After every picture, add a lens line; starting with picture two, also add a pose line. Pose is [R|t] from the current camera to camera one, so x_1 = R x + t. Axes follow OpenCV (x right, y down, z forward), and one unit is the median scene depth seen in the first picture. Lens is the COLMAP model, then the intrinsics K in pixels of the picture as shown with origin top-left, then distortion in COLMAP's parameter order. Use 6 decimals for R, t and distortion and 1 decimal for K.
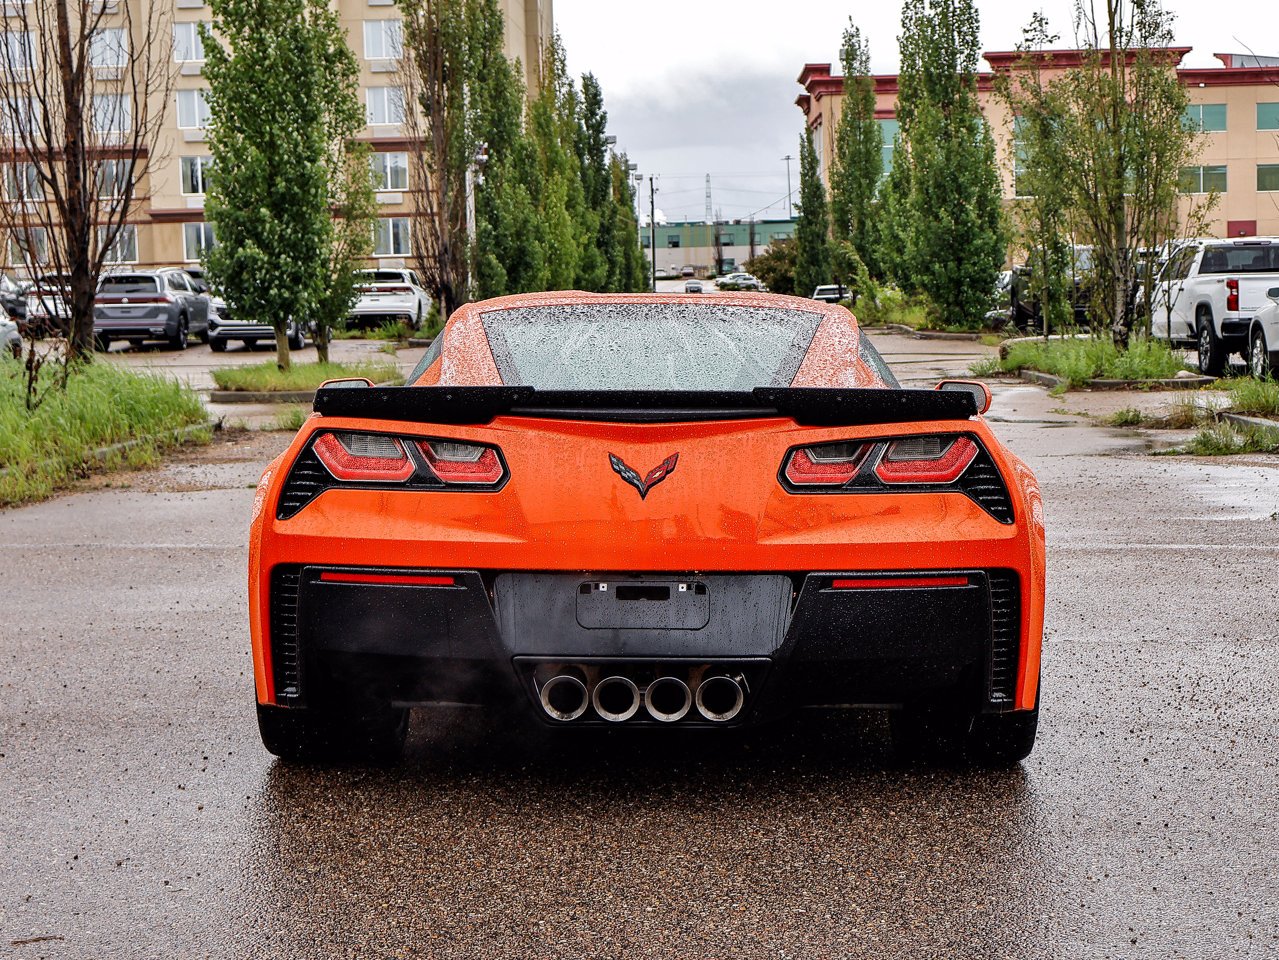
lens RADIAL K [[2353.5, 0, 699.1], [0, 2353.5, 478.5], [0, 0, 1]] dist [0.001441, -0.042408]
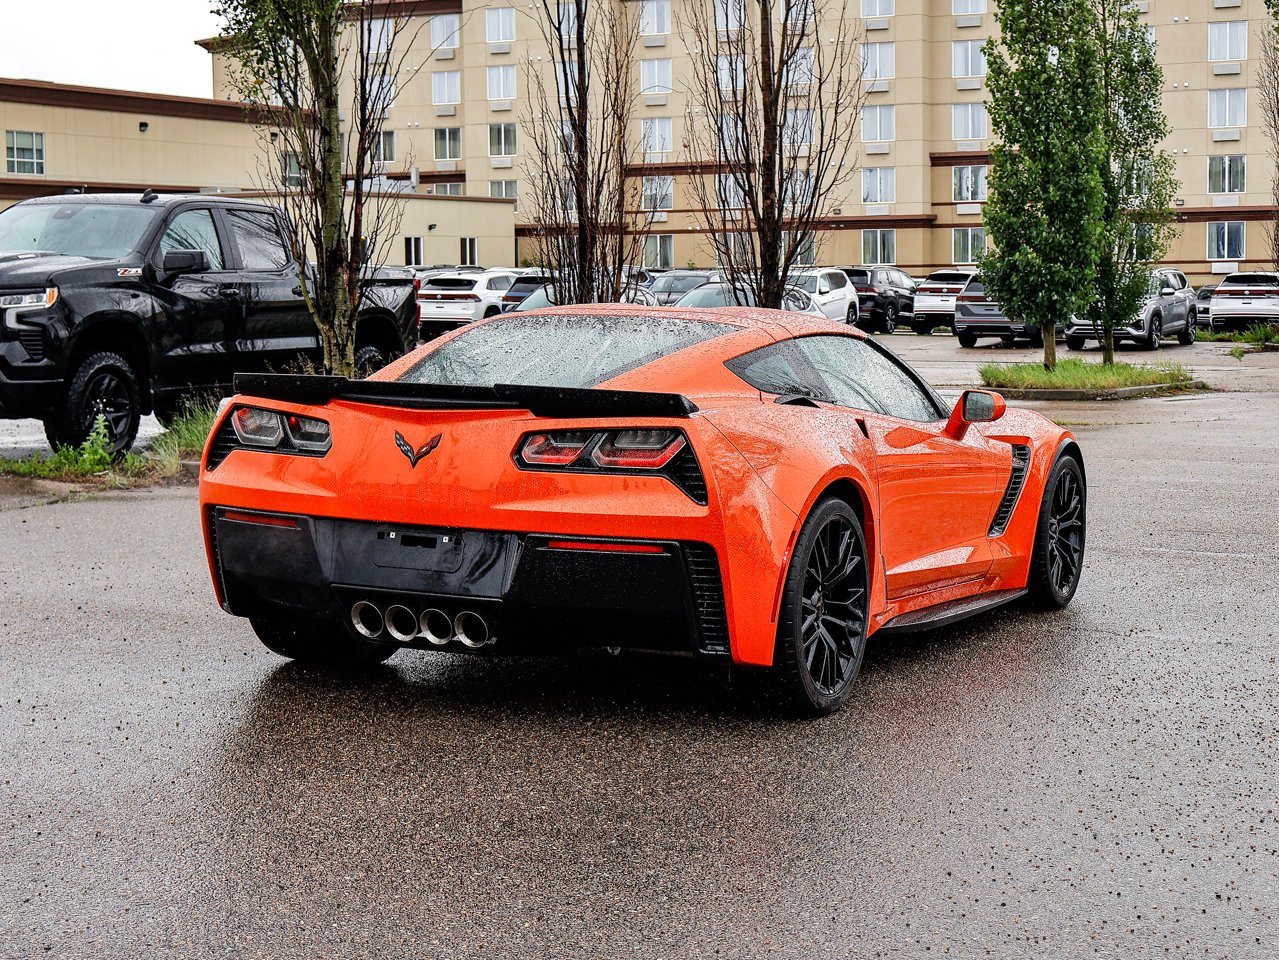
lens RADIAL K [[2353.5, 0, 699.1], [0, 2353.5, 478.5], [0, 0, 1]] dist [0.001441, -0.042408]
pose [[0.908730, 0.052531, -0.414065, 0.125585], [-0.052250, 0.998562, 0.012015, -0.001740], [0.414101, 0.010717, 0.910168, -0.019884]]
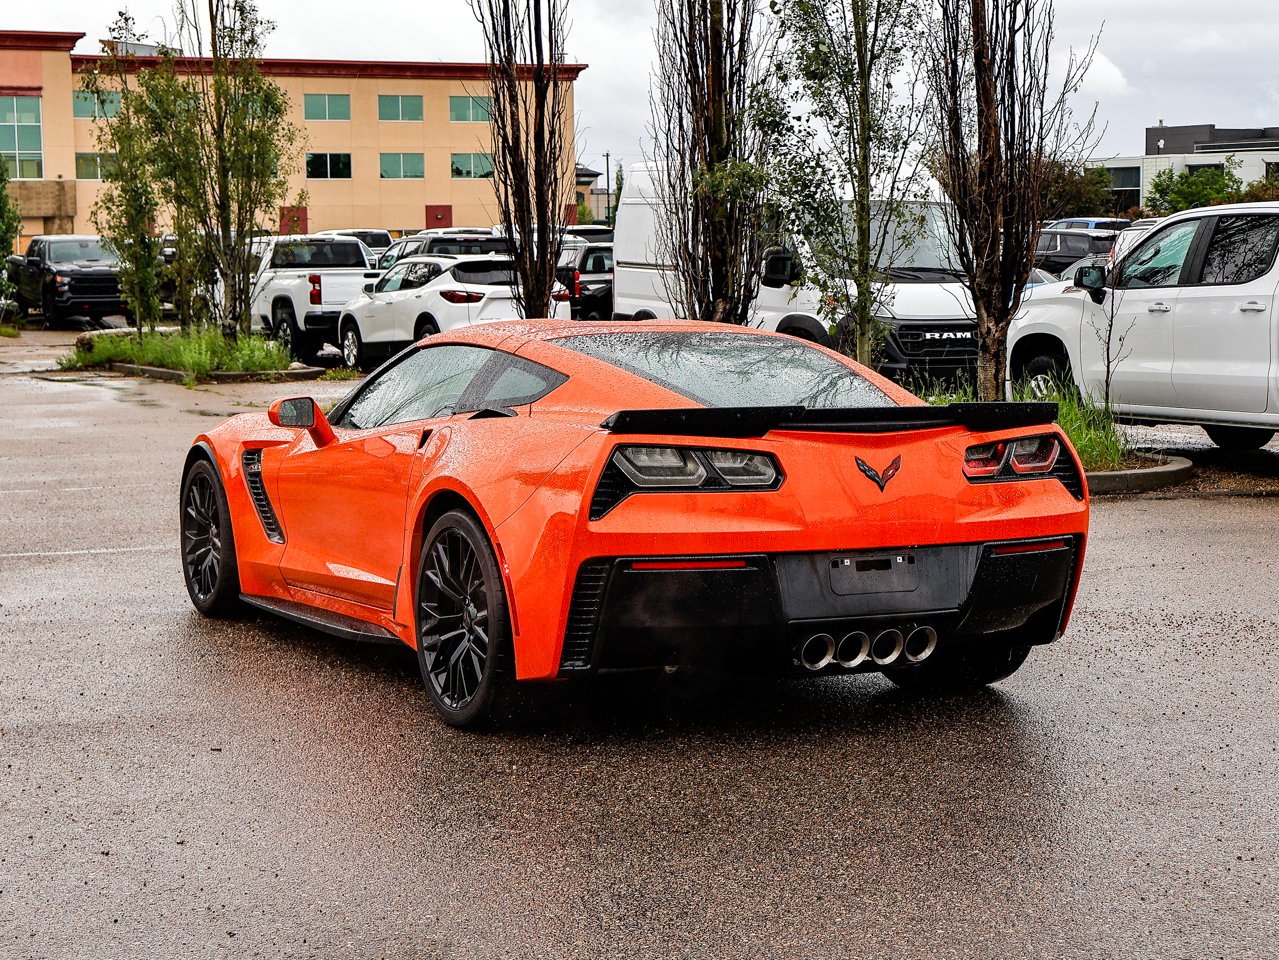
lens RADIAL K [[2353.5, 0, 699.1], [0, 2353.5, 478.5], [0, 0, 1]] dist [0.001441, -0.042408]
pose [[0.882443, -0.035938, 0.469045, -0.138316], [0.032599, 0.999352, 0.015239, -0.004122], [-0.469289, 0.001843, 0.883043, -0.017124]]
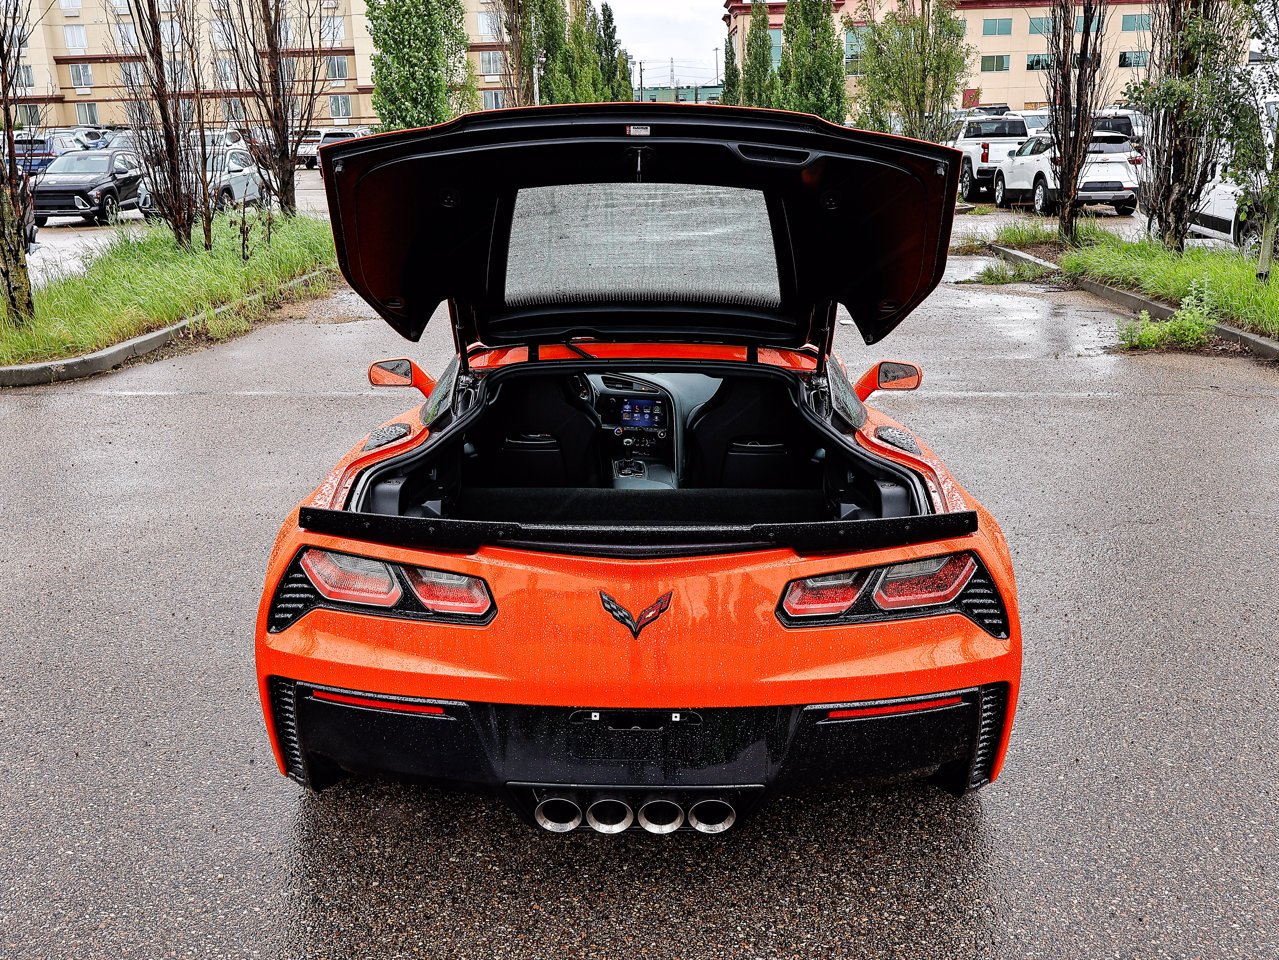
lens RADIAL K [[1226.2, 0, 660.9], [0, 1226.2, 486.8], [0, 0, 1]] dist [-0.001438, -0.006826]
pose [[0.999990, 0.001975, -0.004070, -0.002238], [-0.001085, 0.978088, 0.208190, -0.030249], [0.004392, -0.208183, 0.978080, 0.101235]]
